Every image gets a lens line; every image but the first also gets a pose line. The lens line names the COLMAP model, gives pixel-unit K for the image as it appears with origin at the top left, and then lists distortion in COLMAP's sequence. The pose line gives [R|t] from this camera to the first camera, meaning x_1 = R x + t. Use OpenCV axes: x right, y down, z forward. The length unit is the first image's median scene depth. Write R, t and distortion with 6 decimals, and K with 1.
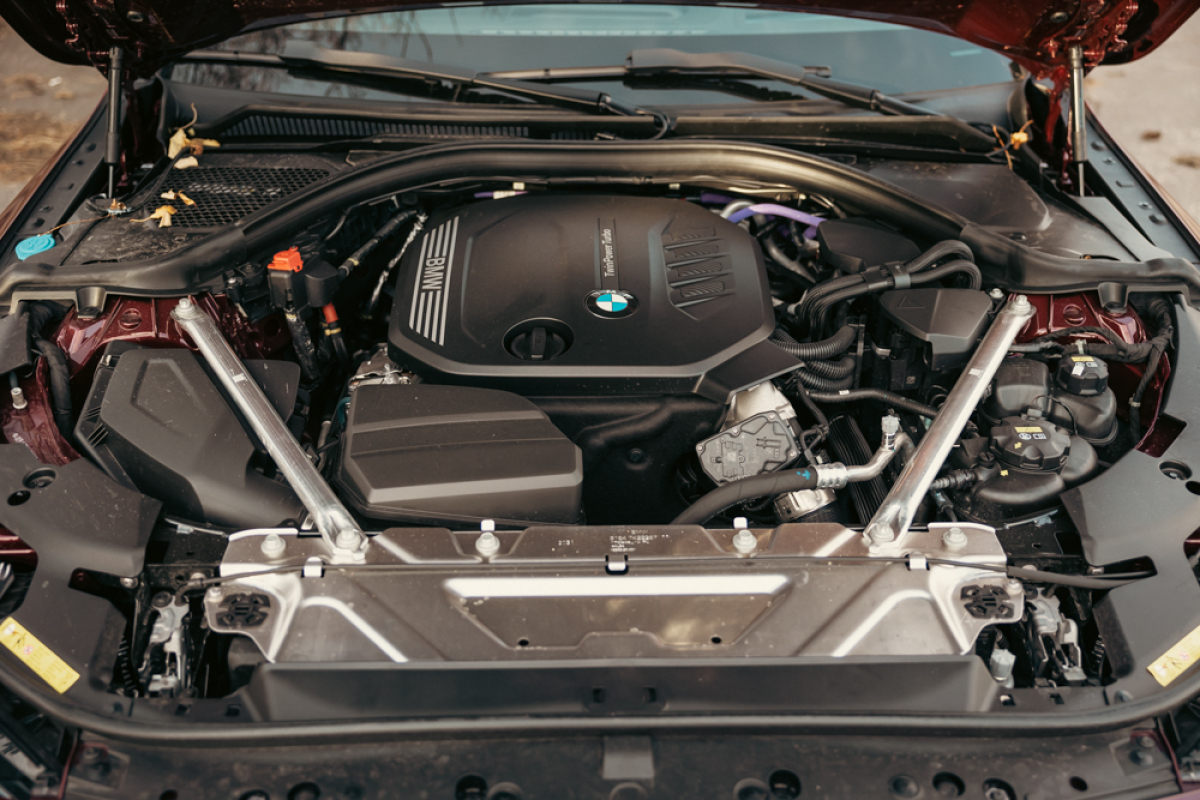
lens RADIAL K [[1276.8, 0, 600.0], [0, 1276.8, 400.0], [0, 0, 1]] dist [-0.010625, 0.022192]
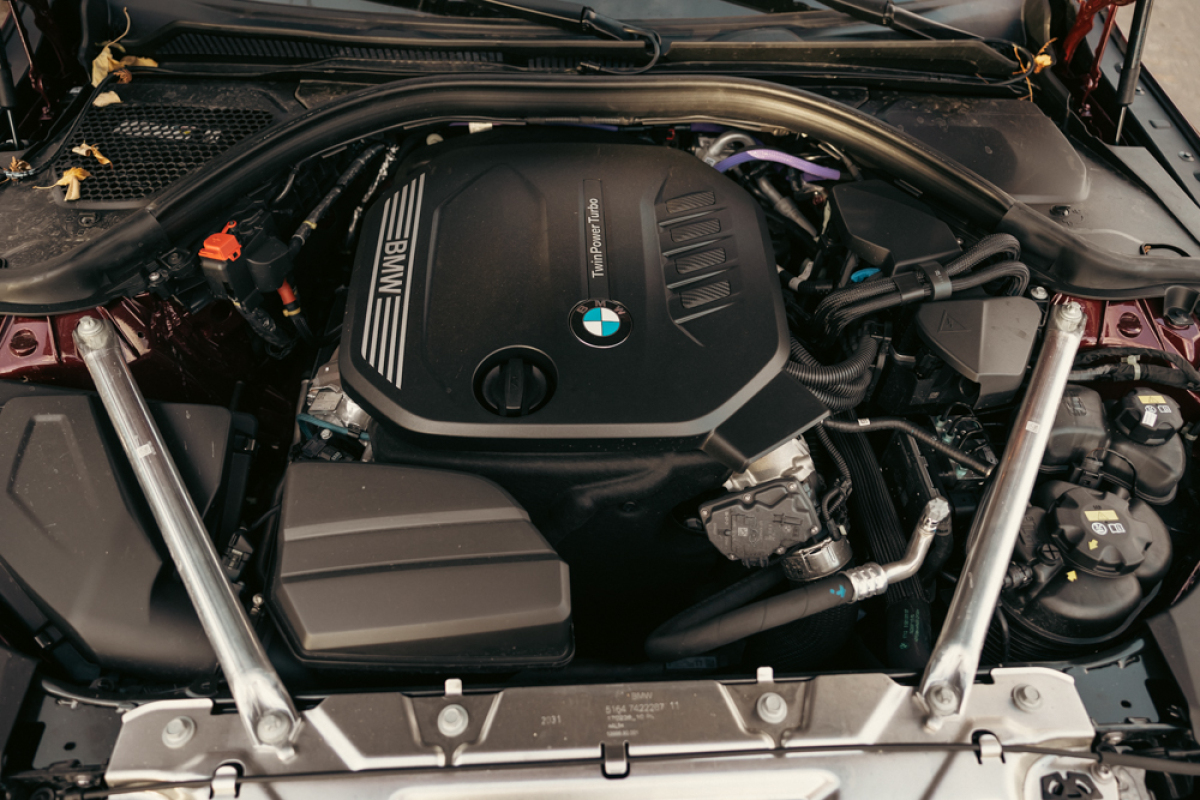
lens RADIAL K [[804.9, 0, 600.0], [0, 804.9, 400.0], [0, 0, 1]] dist [0.011876, -0.004351]
pose [[0.999601, -0.007261, 0.027310, -0.006315], [-0.001644, 0.949844, 0.312721, -0.181699], [-0.028211, -0.312641, 0.949452, 0.447573]]
